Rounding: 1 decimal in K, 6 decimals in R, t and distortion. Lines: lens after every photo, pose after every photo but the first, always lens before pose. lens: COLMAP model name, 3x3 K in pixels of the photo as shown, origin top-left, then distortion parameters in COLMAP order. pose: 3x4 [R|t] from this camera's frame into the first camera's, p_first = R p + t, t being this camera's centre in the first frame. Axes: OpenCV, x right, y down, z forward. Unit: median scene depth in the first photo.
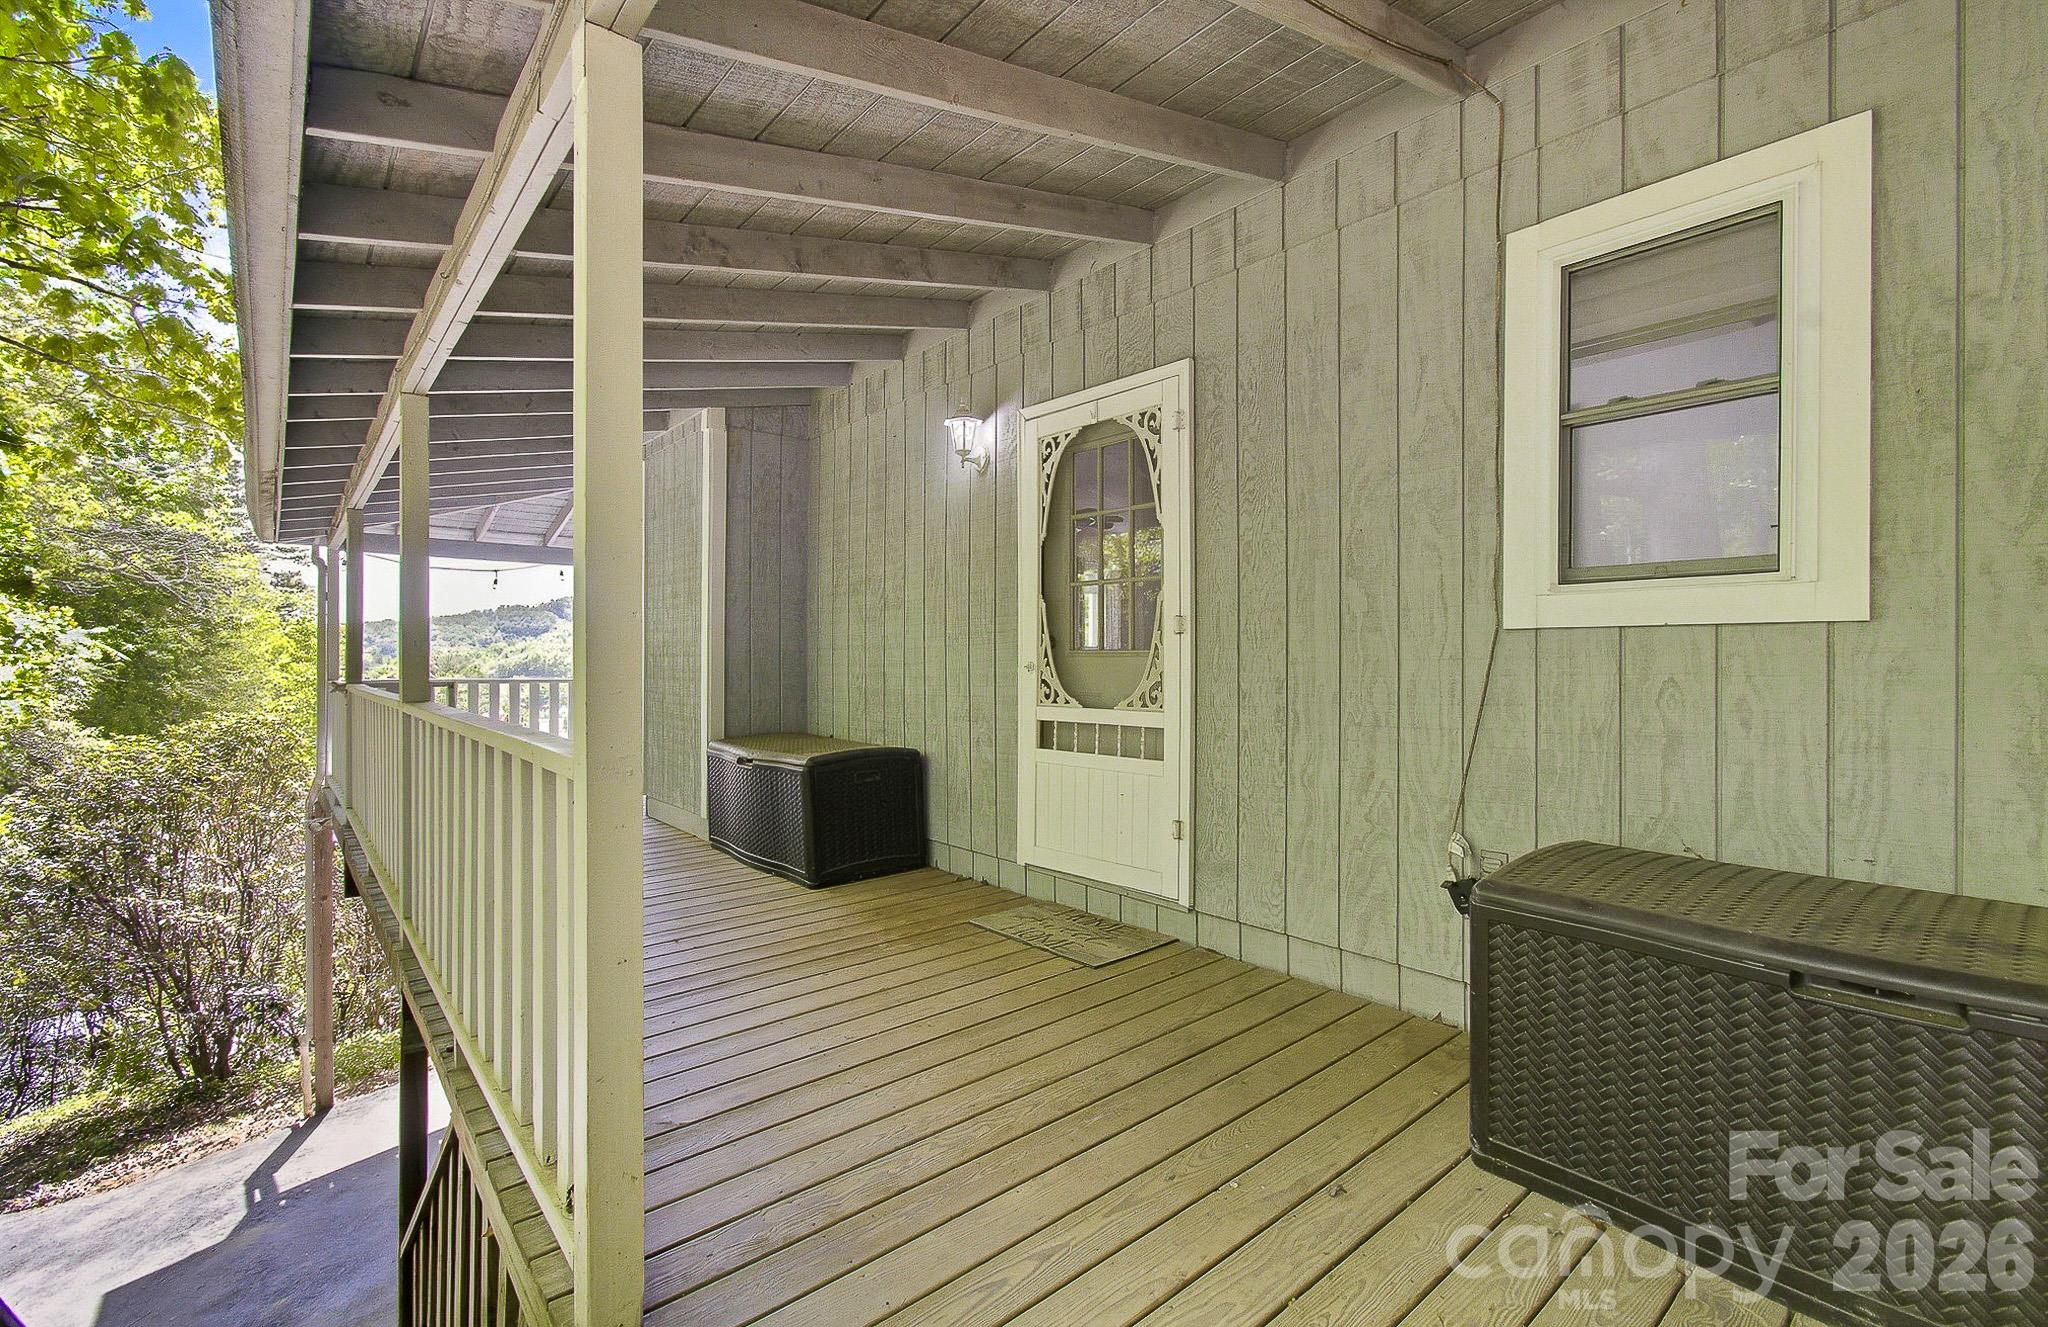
lens RADIAL K [[901.4, 0, 1028.4], [0, 901.4, 668.3], [0, 0, 1]] dist [0.001084, 0.000862]
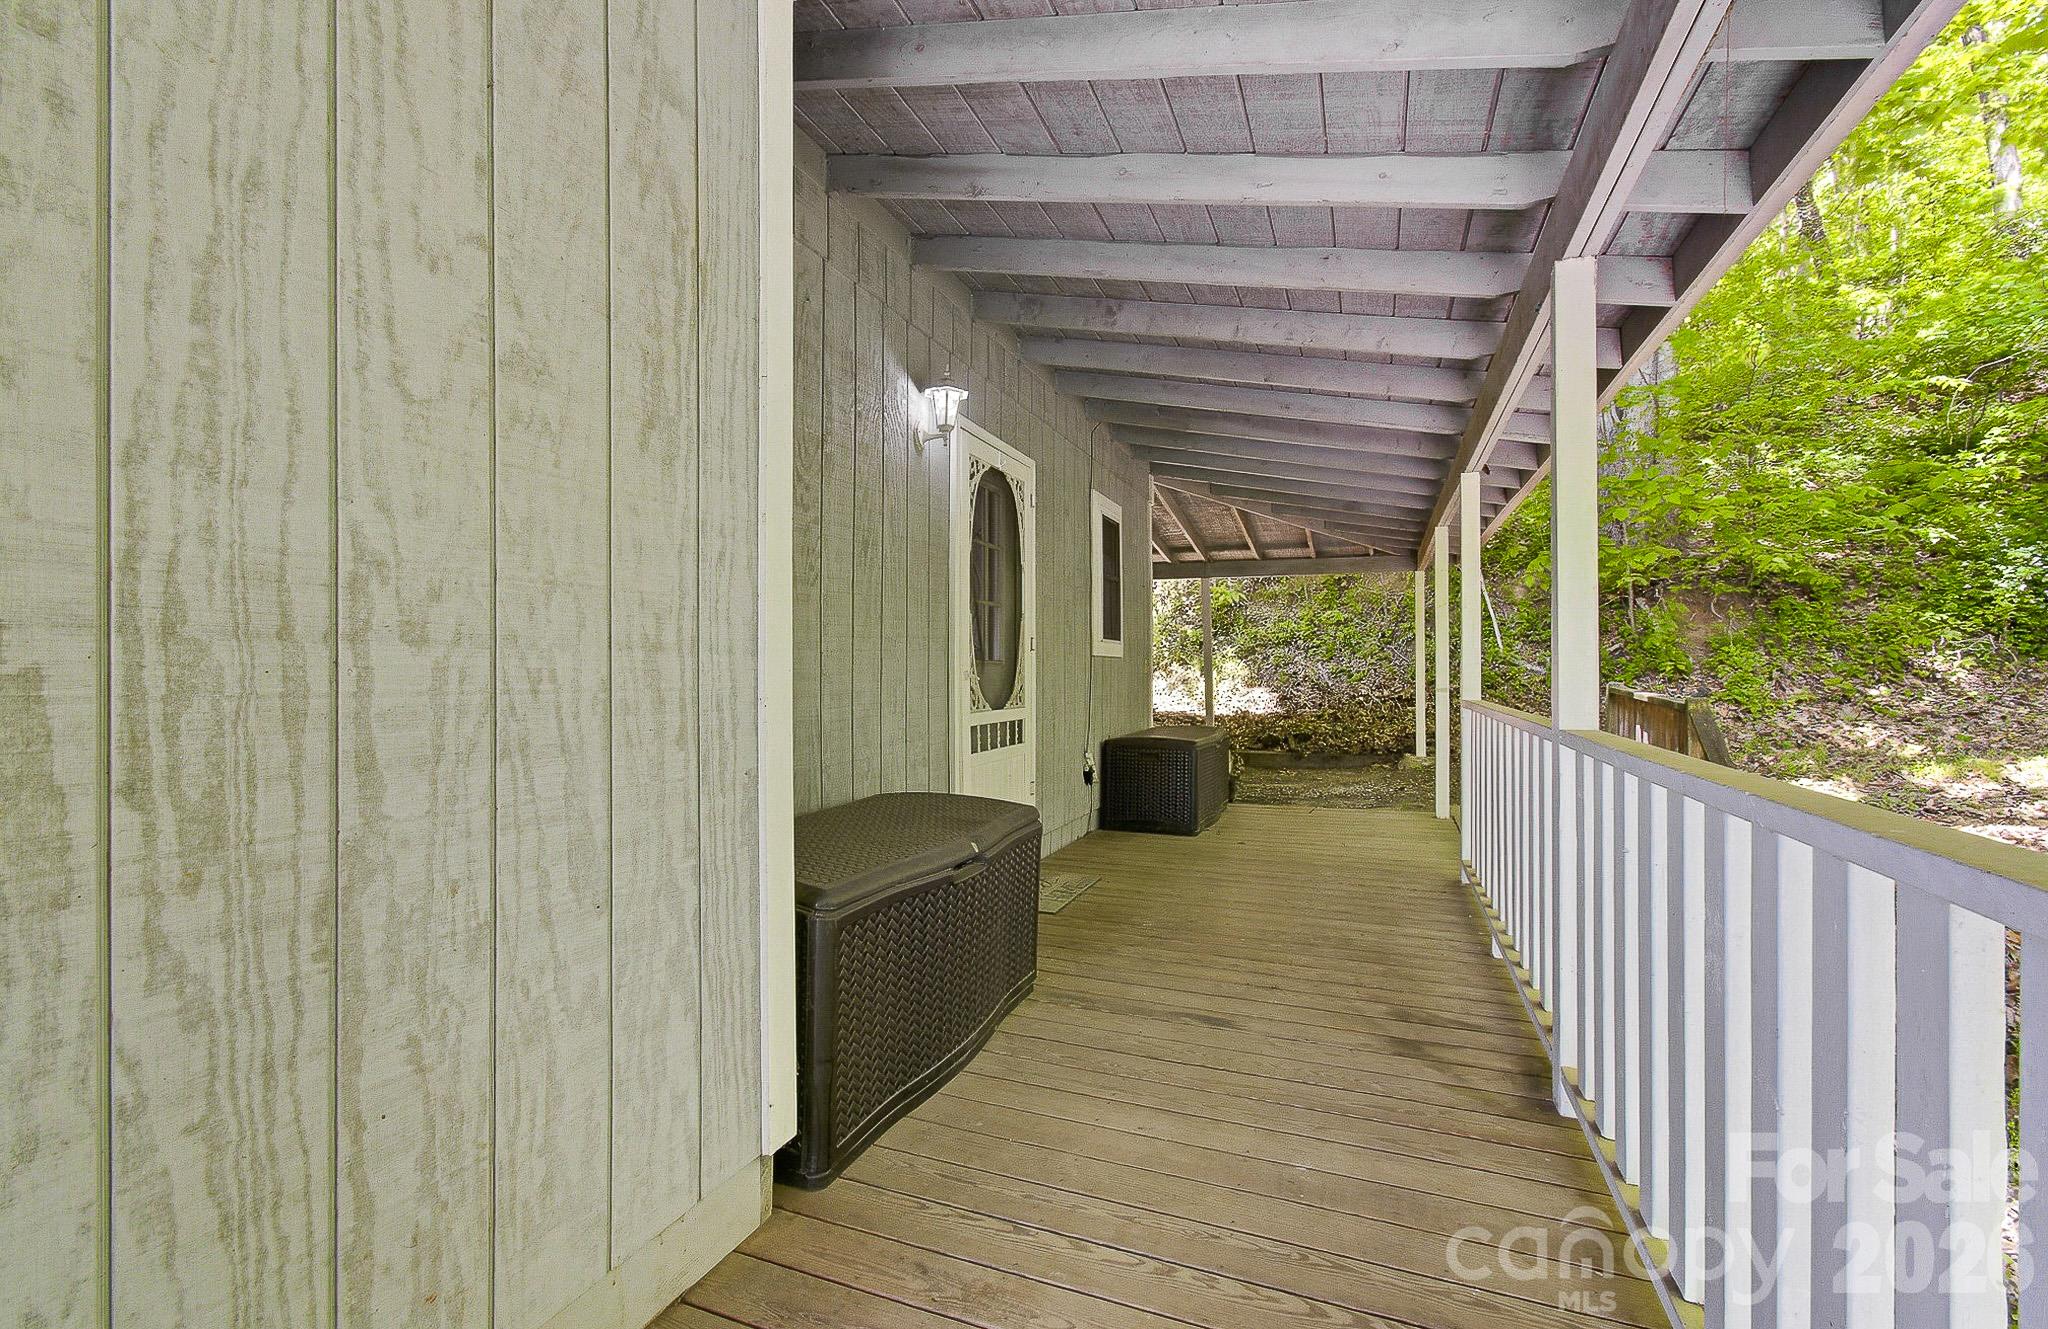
lens RADIAL K [[901.4, 0, 1028.4], [0, 901.4, 669.3], [0, 0, 1]] dist [0.001084, 0.000862]
pose [[-0.432356, 0.002328, 0.901700, -1.754842], [0.005615, 0.999984, 0.000111, -0.015249], [-0.901685, 0.005111, -0.432363, 2.570433]]
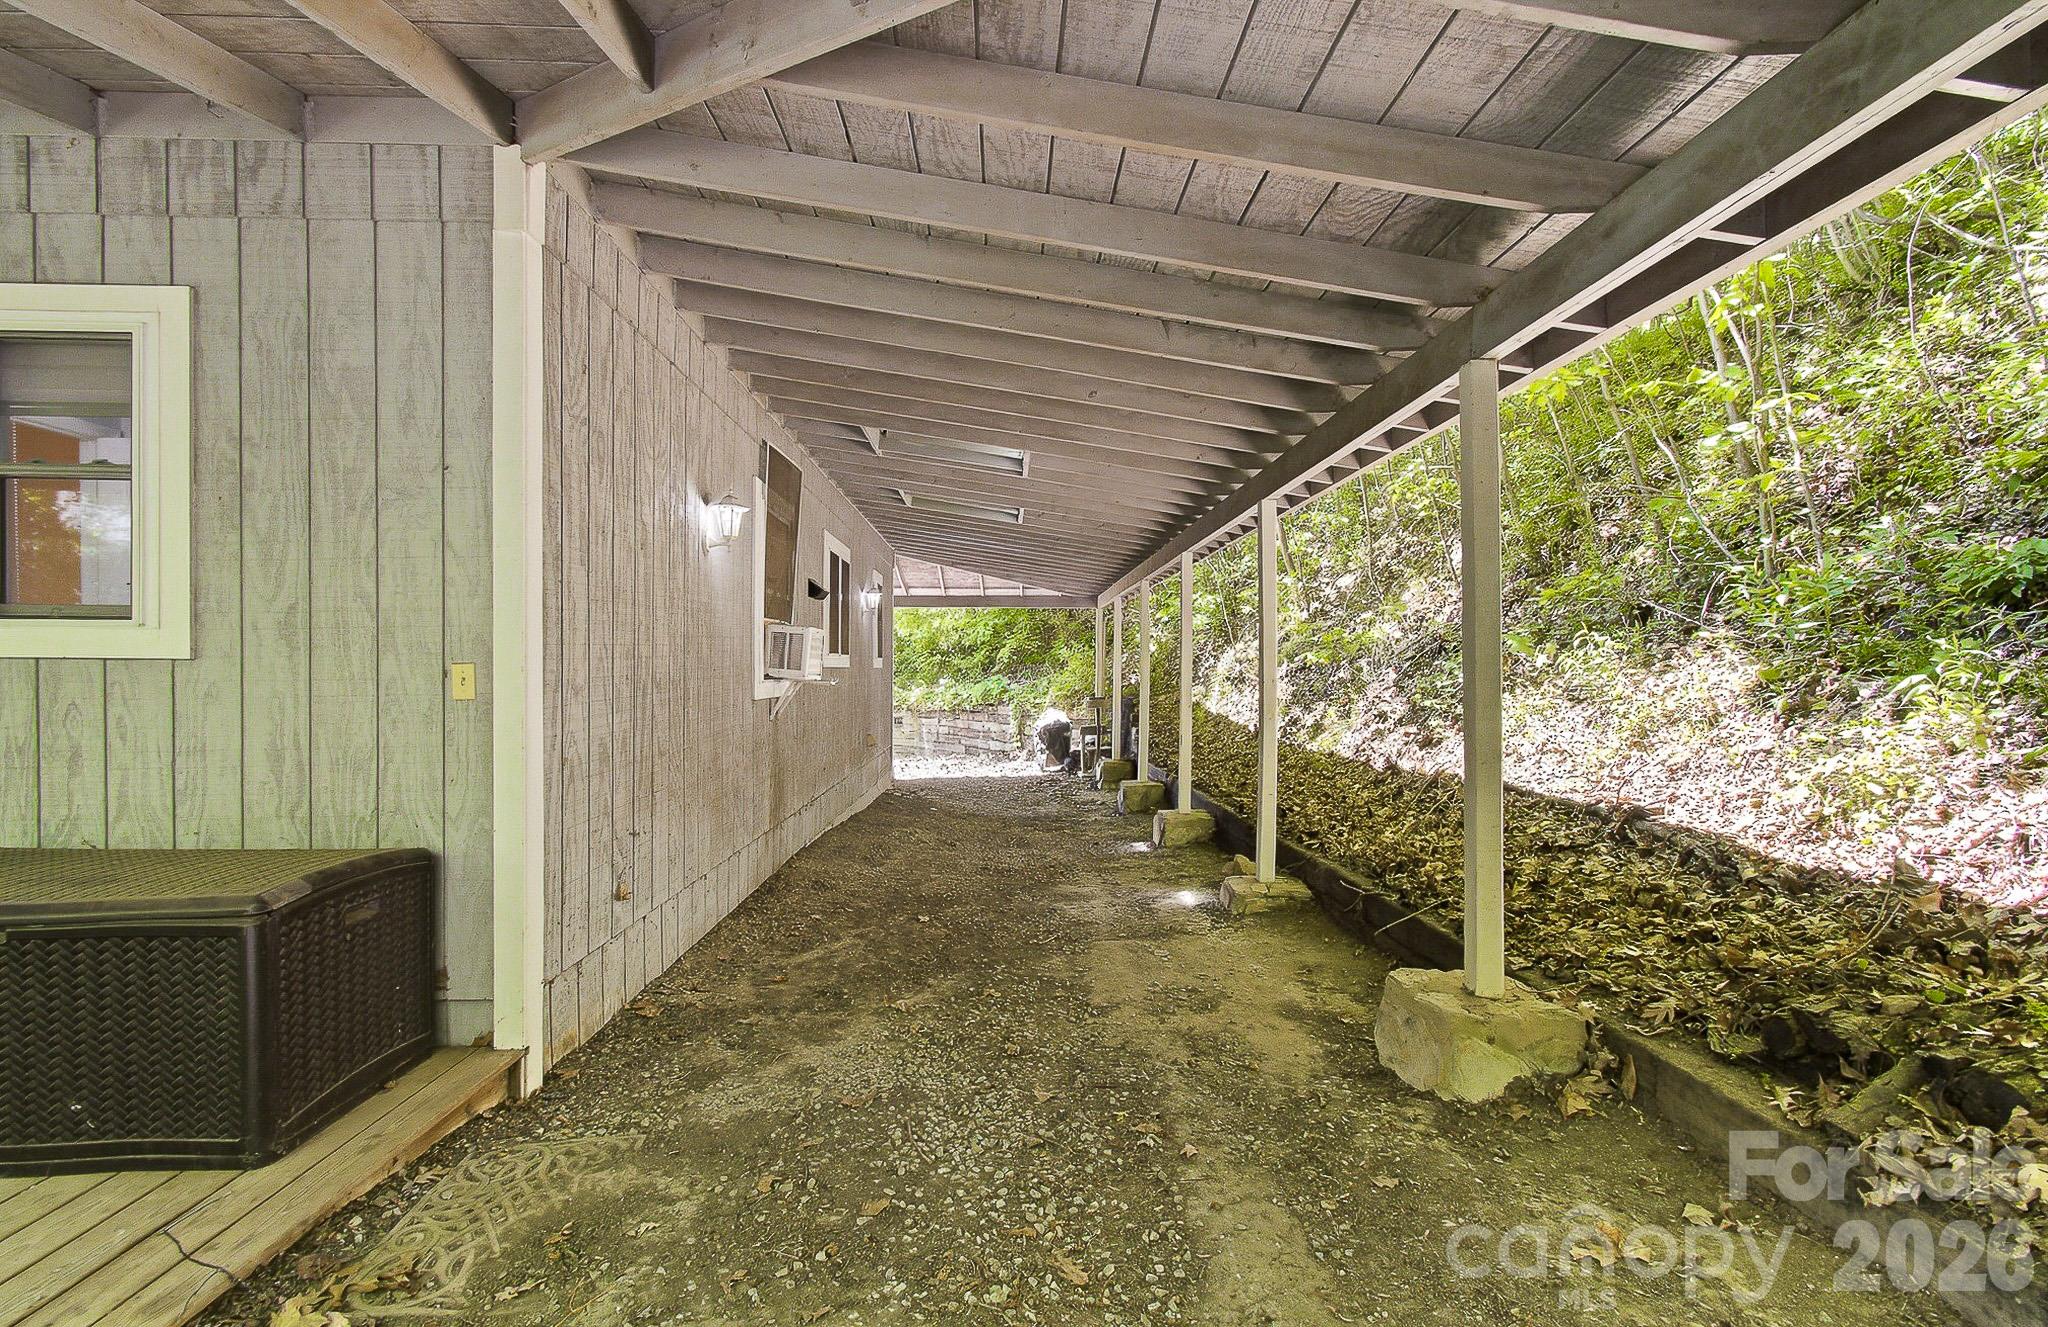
lens RADIAL K [[889.4, 0, 1027.4], [0, 889.4, 692.7], [0, 0, 1]] dist [0.000956, 0.000032]
pose [[0.626115, -0.004103, 0.779720, 0.622004], [0.000257, 0.999987, 0.005056, -0.007297], [-0.779731, -0.002965, 0.626108, -0.779013]]
